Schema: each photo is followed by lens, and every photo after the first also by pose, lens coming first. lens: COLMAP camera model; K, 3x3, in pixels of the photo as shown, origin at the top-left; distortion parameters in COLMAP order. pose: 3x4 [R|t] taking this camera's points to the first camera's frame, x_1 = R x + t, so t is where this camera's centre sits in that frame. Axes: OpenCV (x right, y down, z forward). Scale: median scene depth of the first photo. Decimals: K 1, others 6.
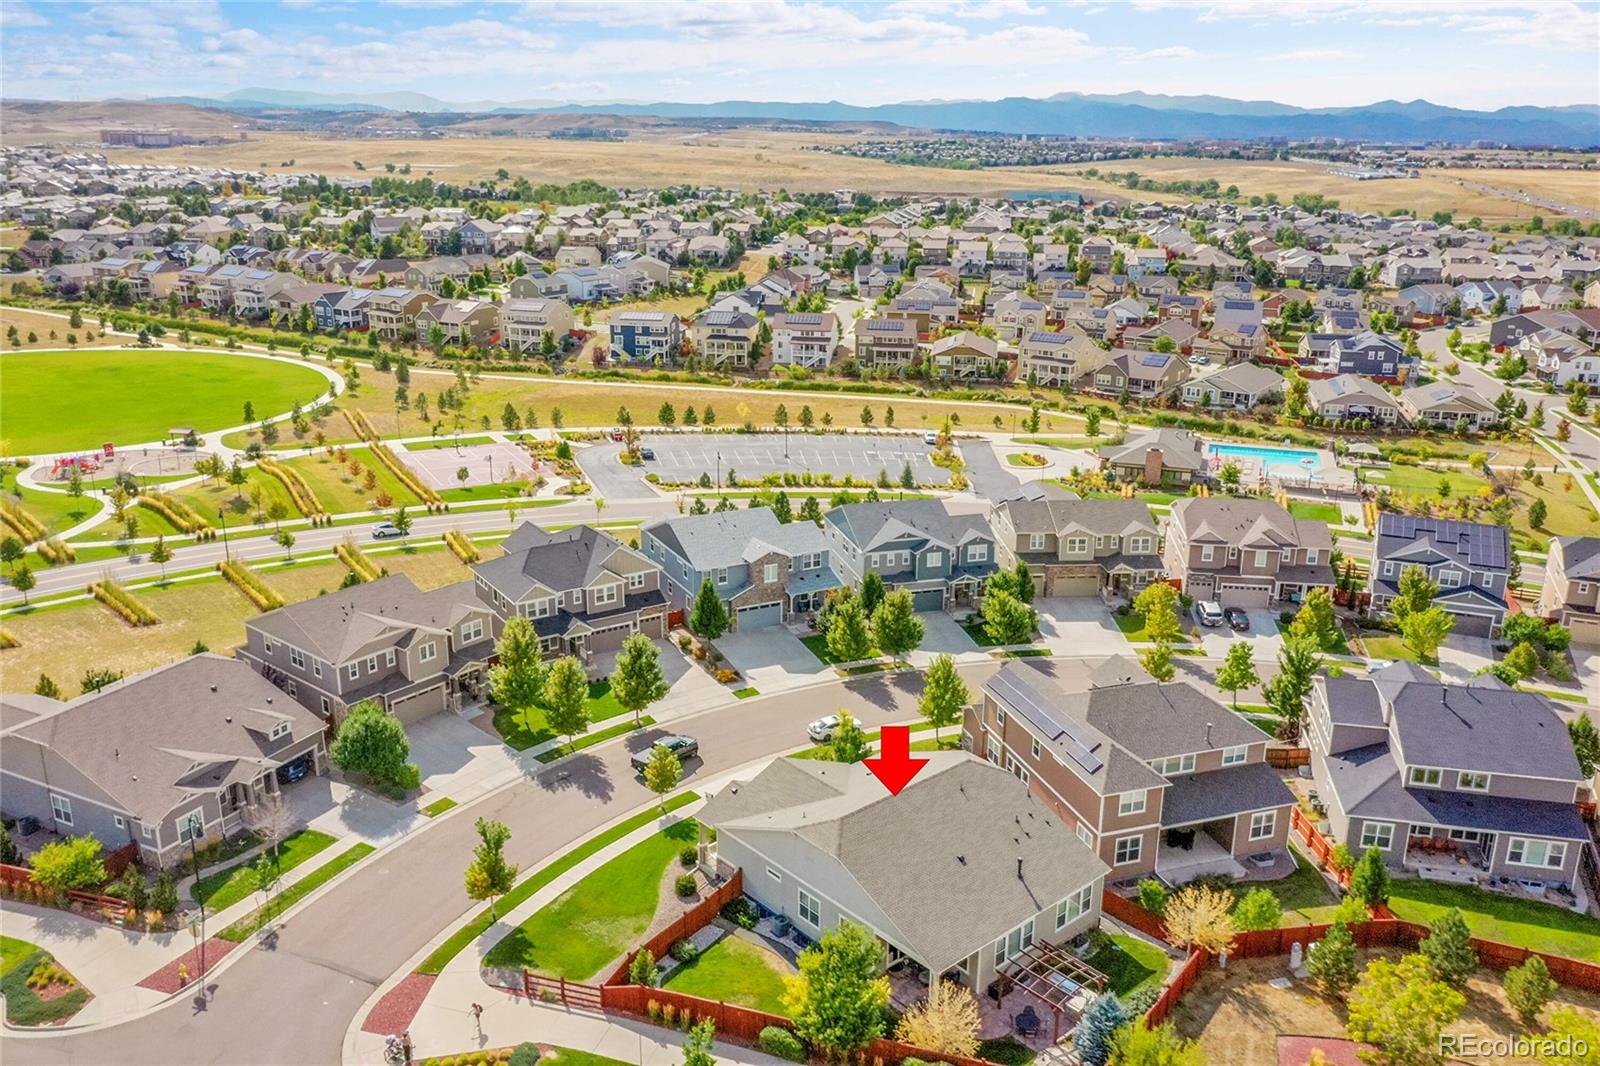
lens RADIAL K [[1278.7, 0, 806.4], [0, 1278.7, 520.9], [0, 0, 1]] dist [0.008597, 0.001830]
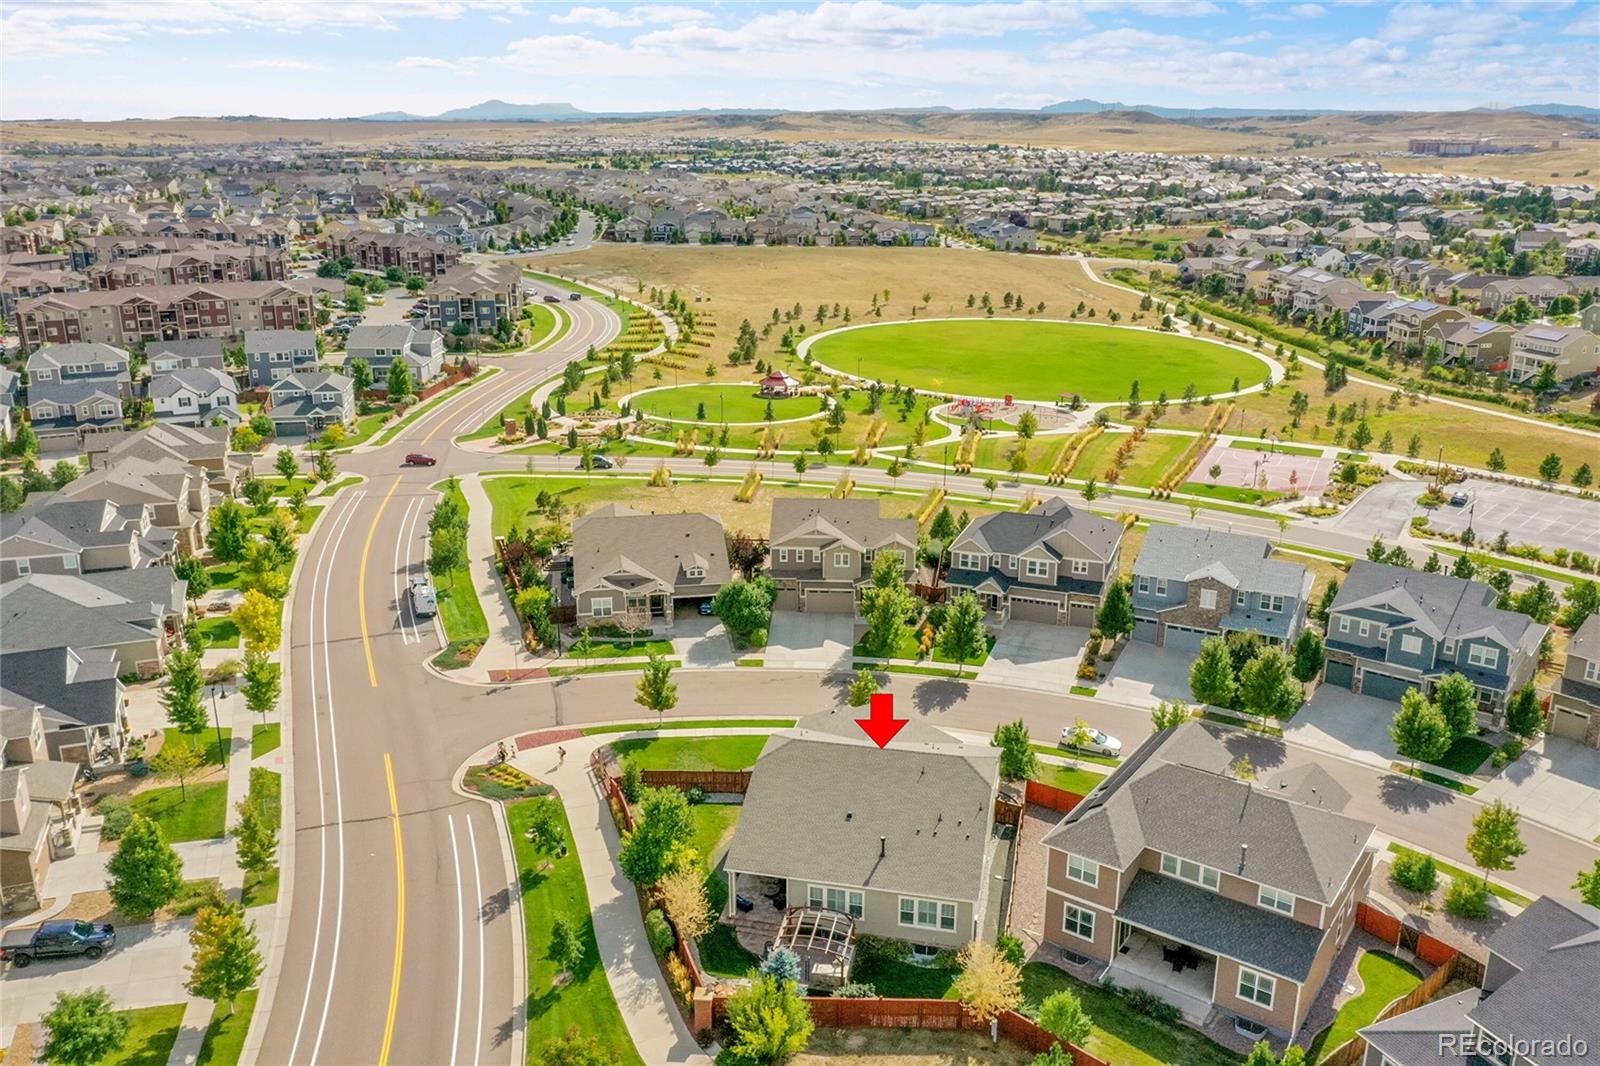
lens RADIAL K [[1278.7, 0, 796.6], [0, 1278.7, 534.2], [0, 0, 1]] dist [0.008597, 0.001830]
pose [[0.583311, 0.234102, -0.777782, 0.203573], [-0.231950, 0.965701, 0.116707, -0.017770], [0.778426, 0.112330, 0.617604, 0.066256]]
